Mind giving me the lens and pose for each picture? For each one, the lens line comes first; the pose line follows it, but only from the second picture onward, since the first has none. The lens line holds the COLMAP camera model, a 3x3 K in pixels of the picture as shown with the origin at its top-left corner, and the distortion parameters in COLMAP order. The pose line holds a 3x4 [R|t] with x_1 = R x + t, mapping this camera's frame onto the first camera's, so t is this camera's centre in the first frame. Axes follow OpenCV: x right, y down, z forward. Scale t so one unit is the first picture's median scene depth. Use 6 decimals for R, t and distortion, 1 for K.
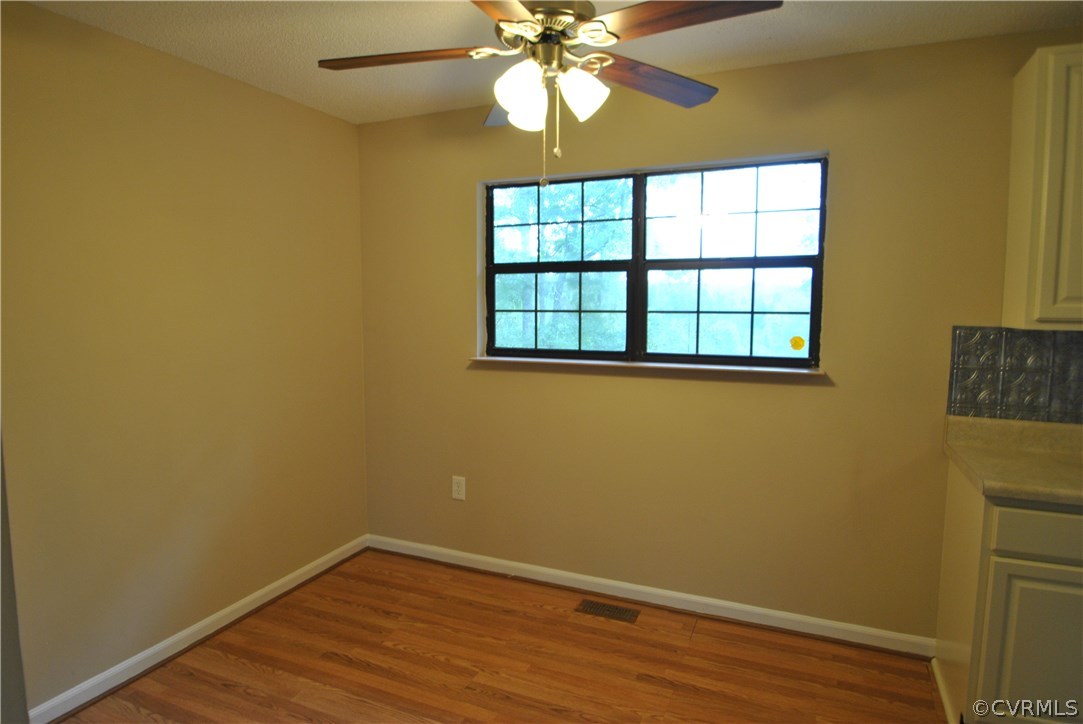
lens RADIAL K [[631.0, 0, 541.5], [0, 631.0, 362.0], [0, 0, 1]] dist [-0.033665, 0.000249]
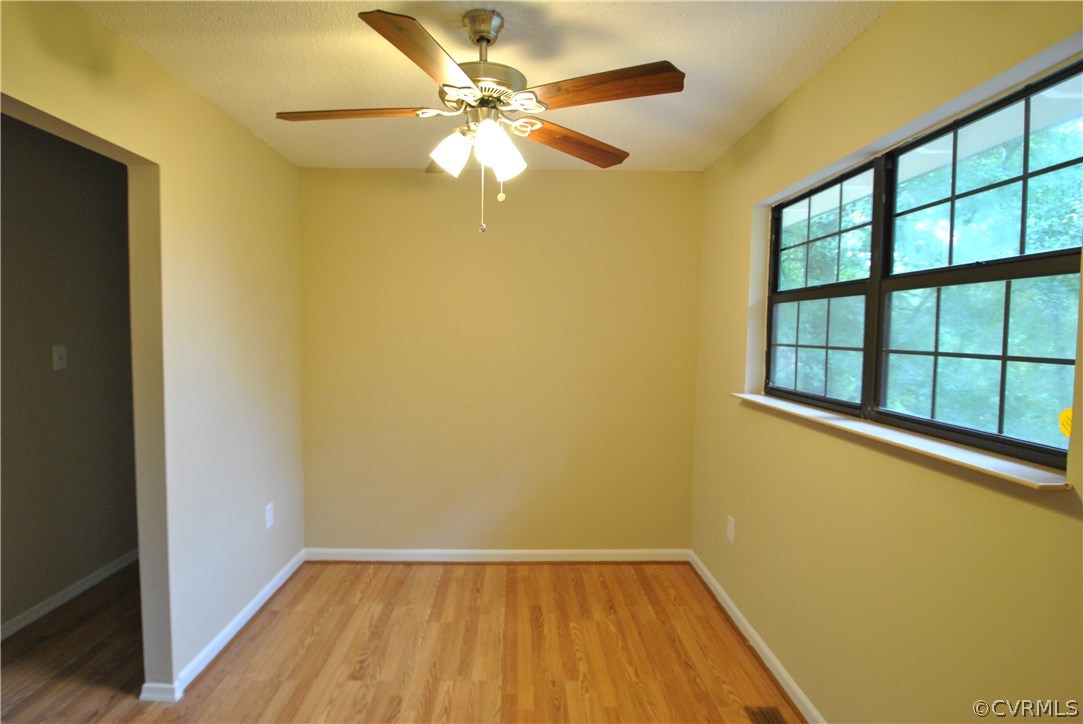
lens RADIAL K [[573.6, 0, 521.8], [0, 573.6, 360.1], [0, 0, 1]] dist [-0.002495, -0.000620]
pose [[0.419796, 0.056051, -0.905886, 0.593958], [-0.103299, 0.994556, 0.013668, -0.038442], [0.901721, 0.087840, 0.423301, 0.383502]]
